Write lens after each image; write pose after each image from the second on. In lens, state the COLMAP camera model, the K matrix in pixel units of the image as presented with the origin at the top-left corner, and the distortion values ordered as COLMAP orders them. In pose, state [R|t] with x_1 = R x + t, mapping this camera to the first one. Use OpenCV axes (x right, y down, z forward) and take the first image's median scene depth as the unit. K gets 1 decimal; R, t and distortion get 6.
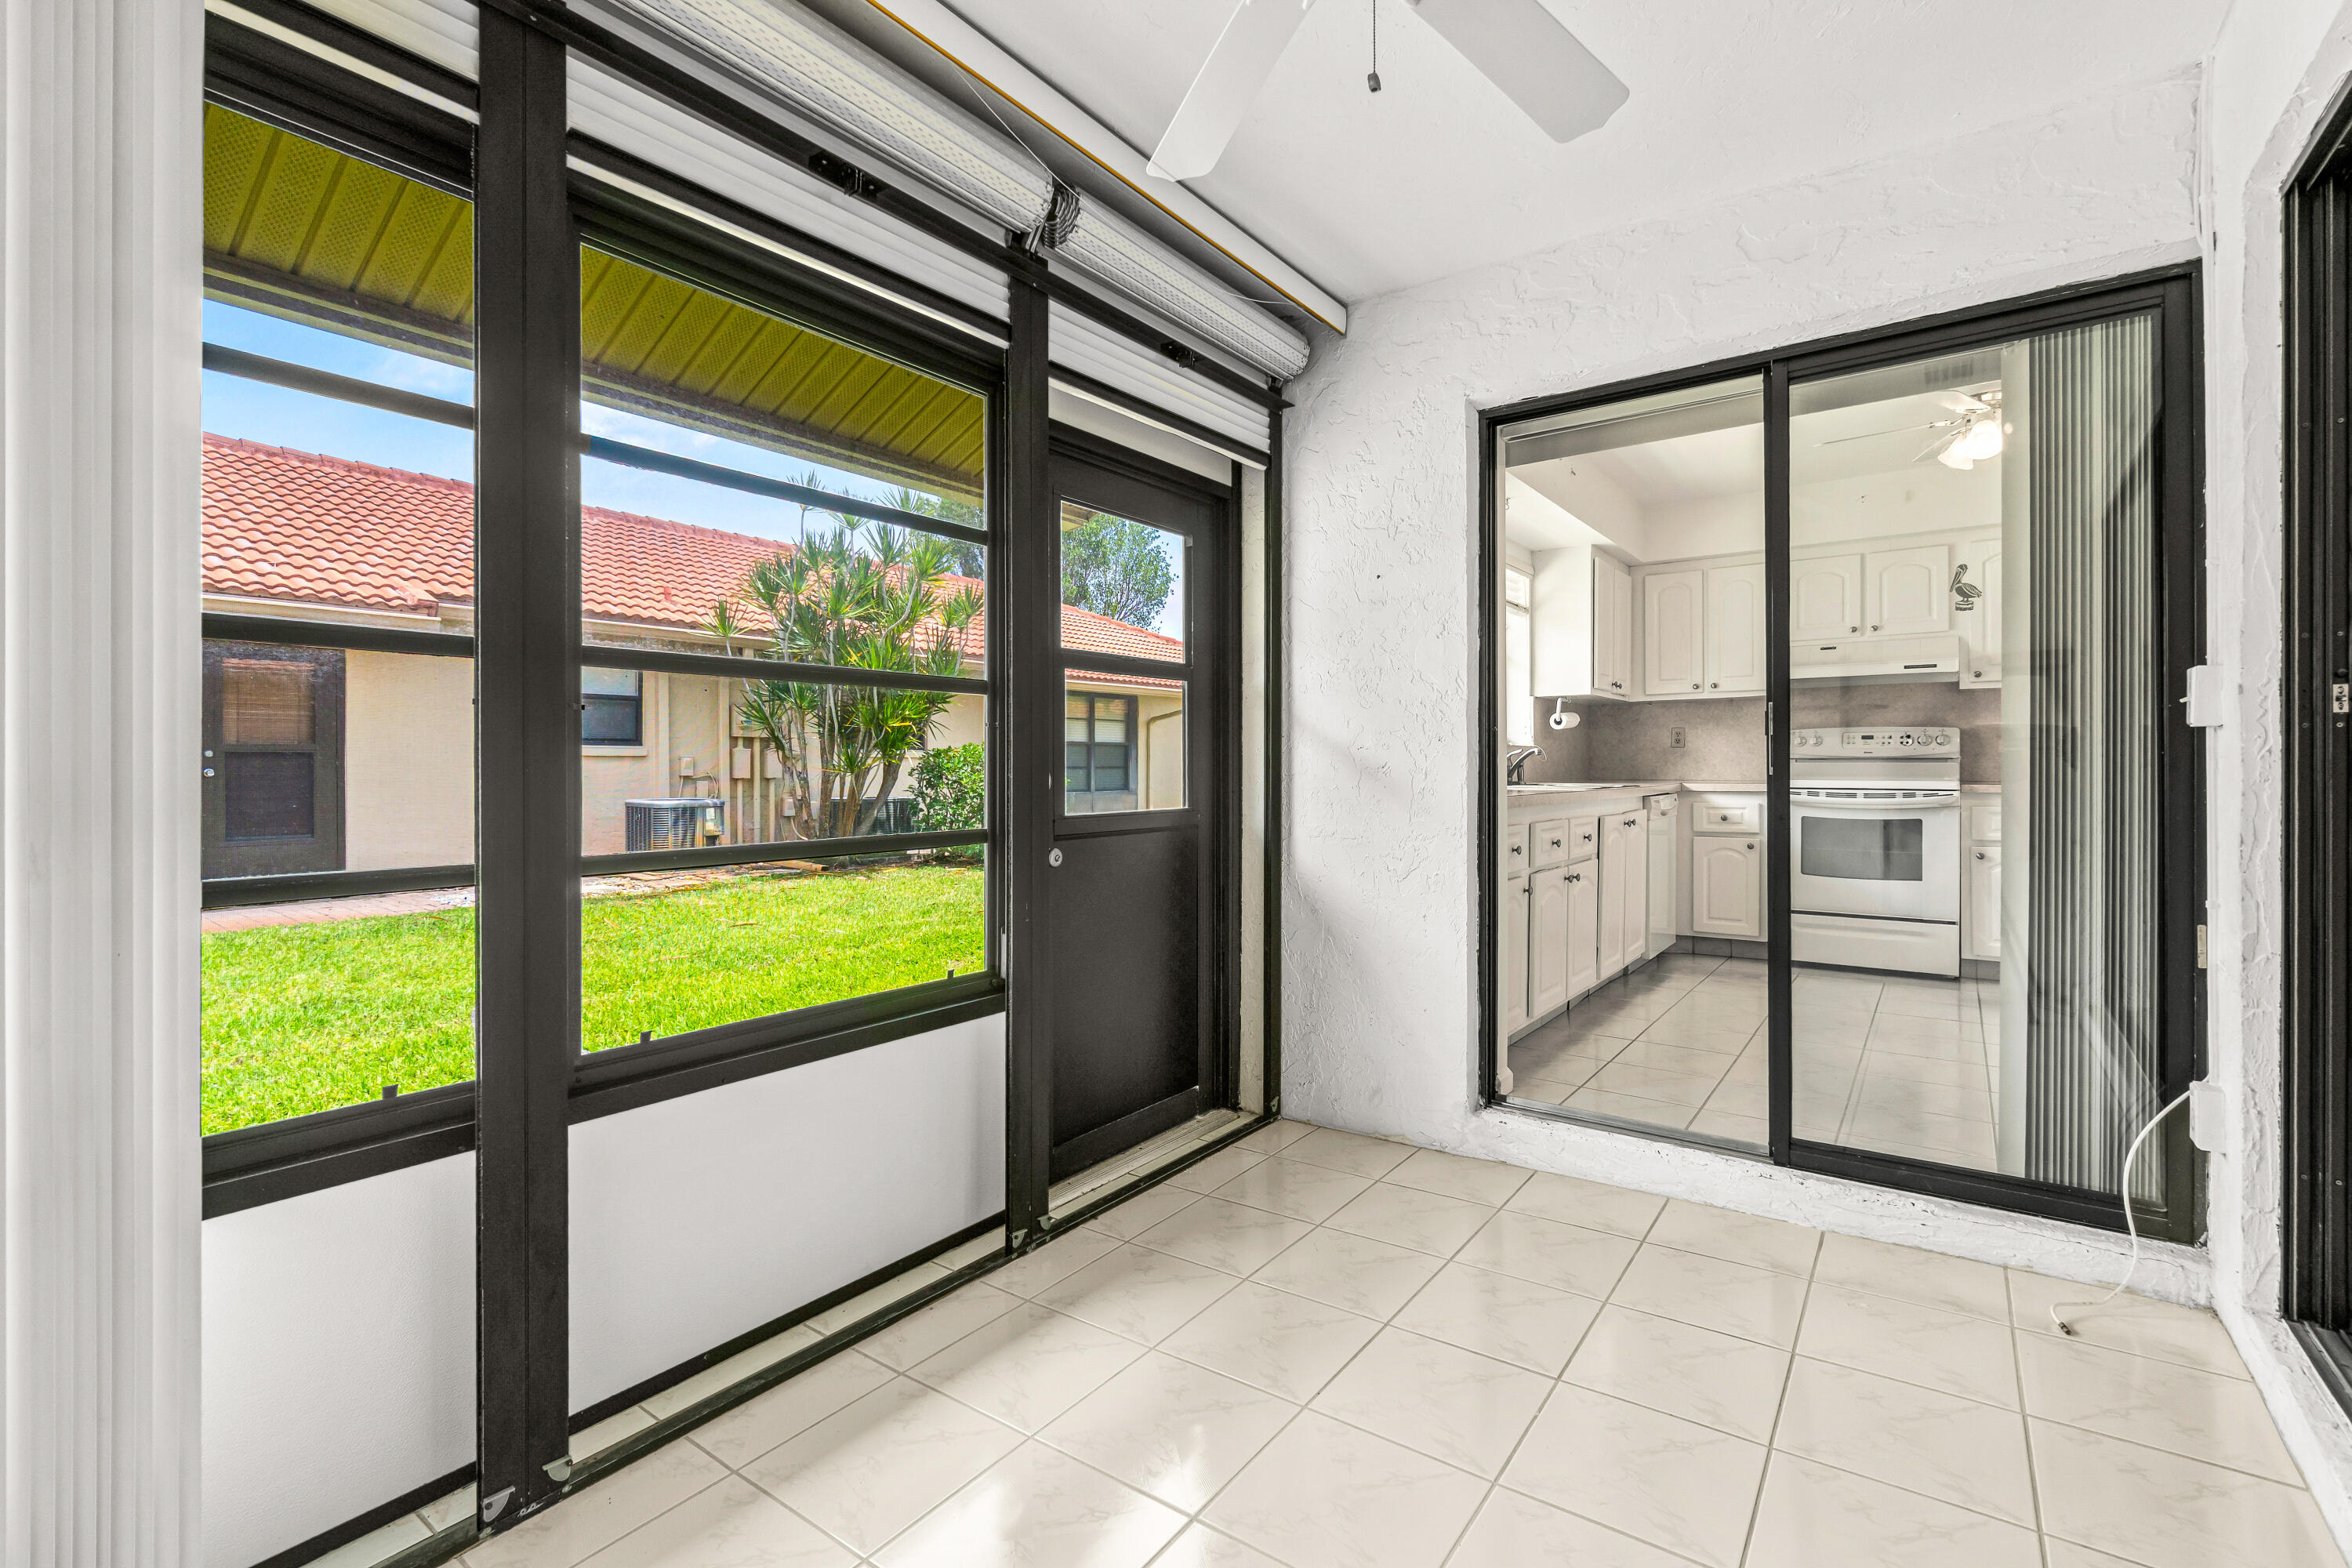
lens RADIAL K [[1022.4, 0, 1179.8], [0, 1022.4, 768.9], [0, 0, 1]] dist [-0.003953, 0.001155]
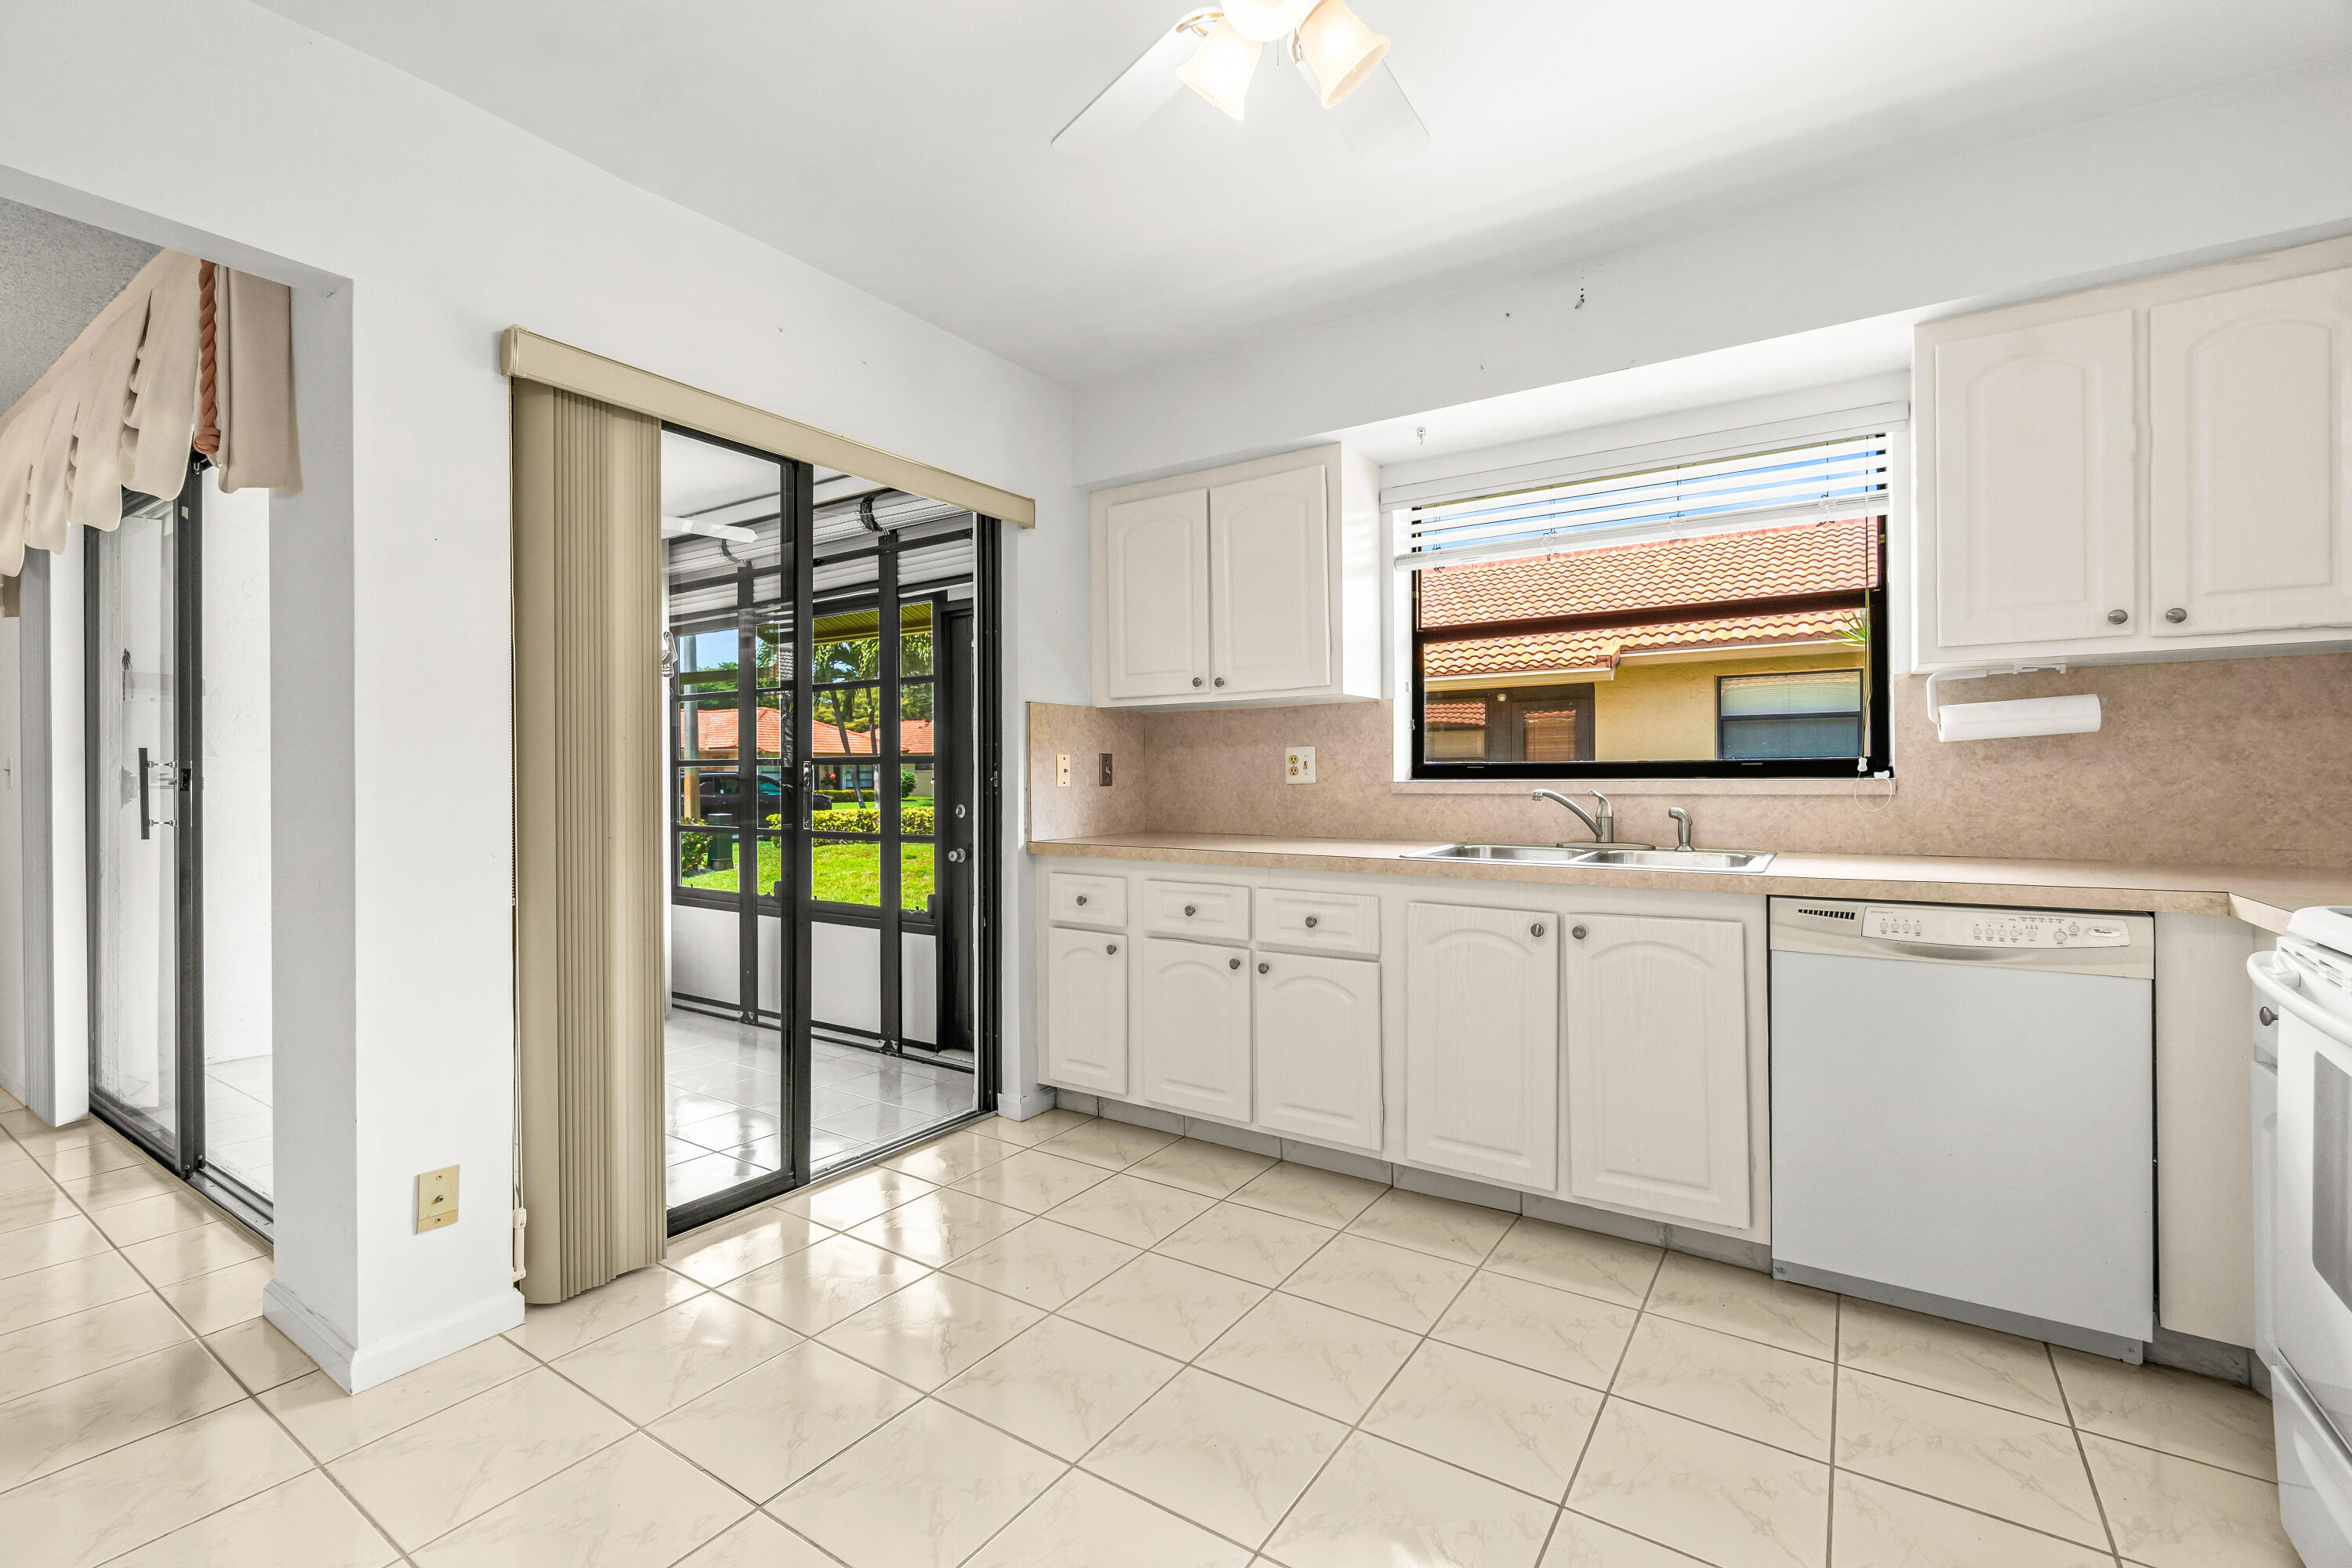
lens RADIAL K [[1022.4, 0, 1172.4], [0, 1022.4, 775.7], [0, 0, 1]] dist [-0.003953, 0.001155]
pose [[0.059322, 0.001083, -0.998238, 0.815683], [-0.000415, 0.999999, 0.001061, -0.025951], [0.998239, 0.000352, 0.059322, 0.642561]]
